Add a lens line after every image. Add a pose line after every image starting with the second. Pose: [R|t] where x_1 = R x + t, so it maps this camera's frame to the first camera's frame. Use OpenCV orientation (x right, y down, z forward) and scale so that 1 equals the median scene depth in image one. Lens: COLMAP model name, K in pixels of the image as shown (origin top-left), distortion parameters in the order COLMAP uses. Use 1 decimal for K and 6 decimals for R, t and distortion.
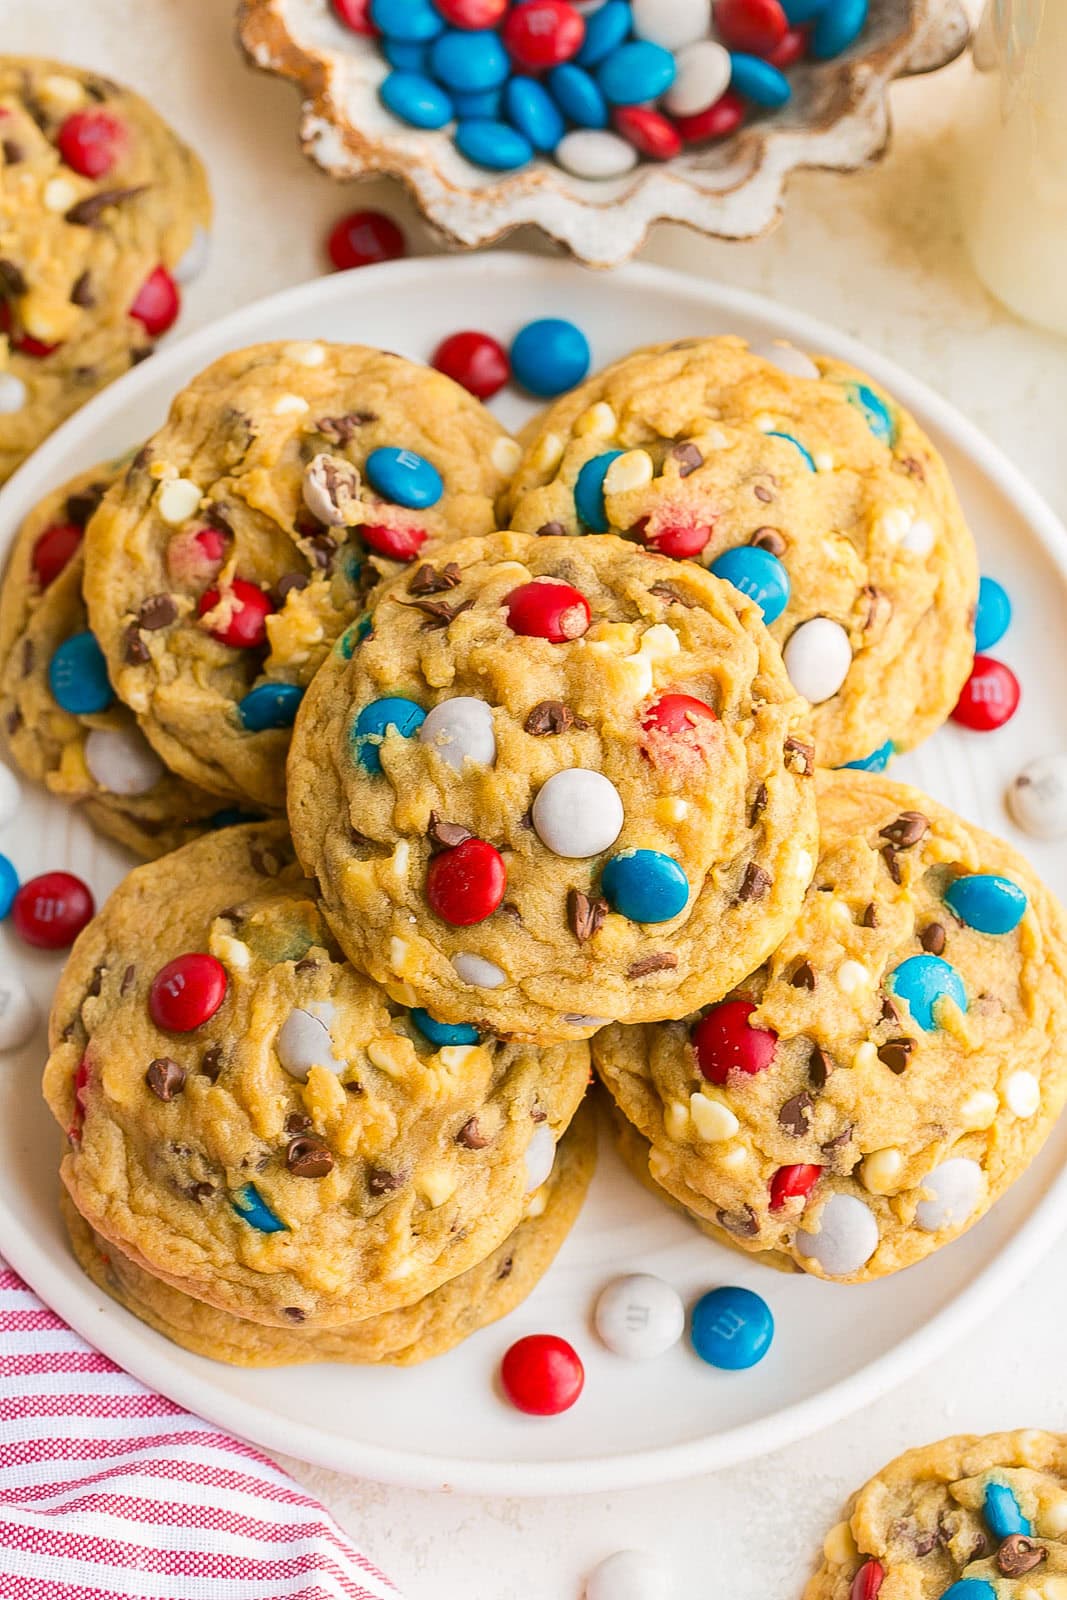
lens RADIAL K [[5567.9, 0, 533.5], [0, 5567.9, 800.0], [0, 0, 1]] dist [-0.003393, 1.445216]
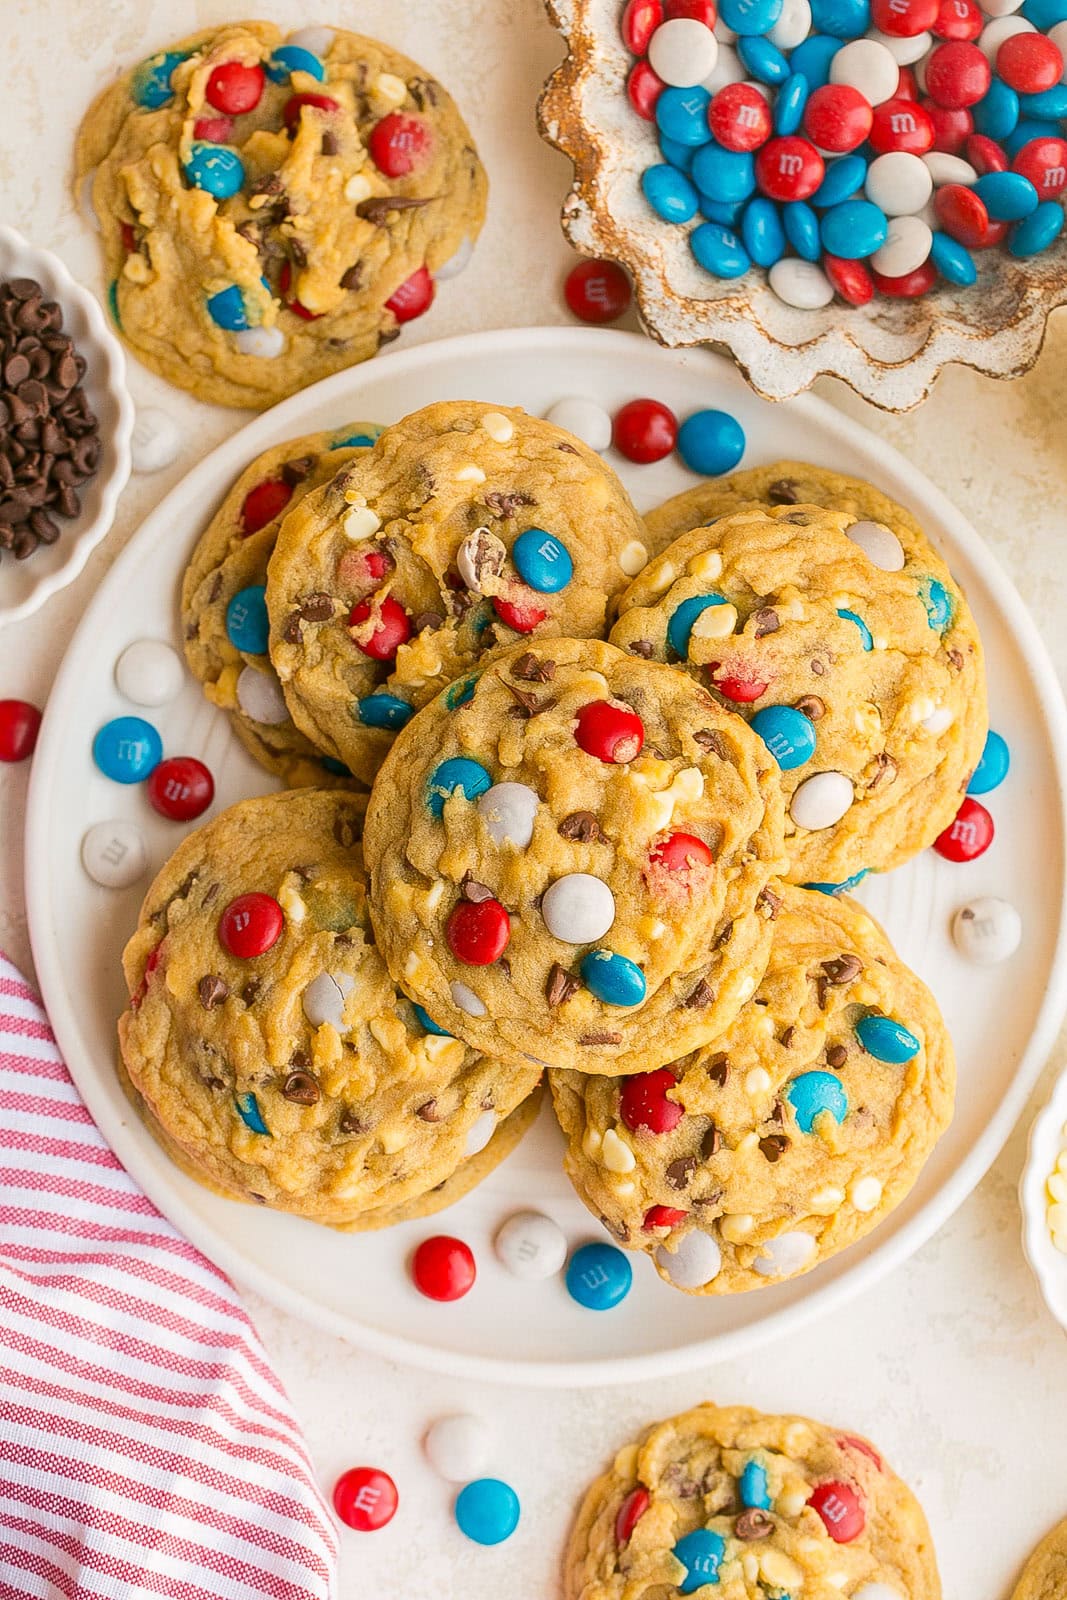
lens RADIAL K [[5567.9, 0, 533.5], [0, 5567.9, 800.0], [0, 0, 1]] dist [-0.003393, 1.445216]
pose [[0.953195, 0.299694, -0.040025, 0.040244], [-0.274795, 0.913905, 0.298772, -0.382985], [0.126119, -0.273790, 0.953485, -0.178596]]
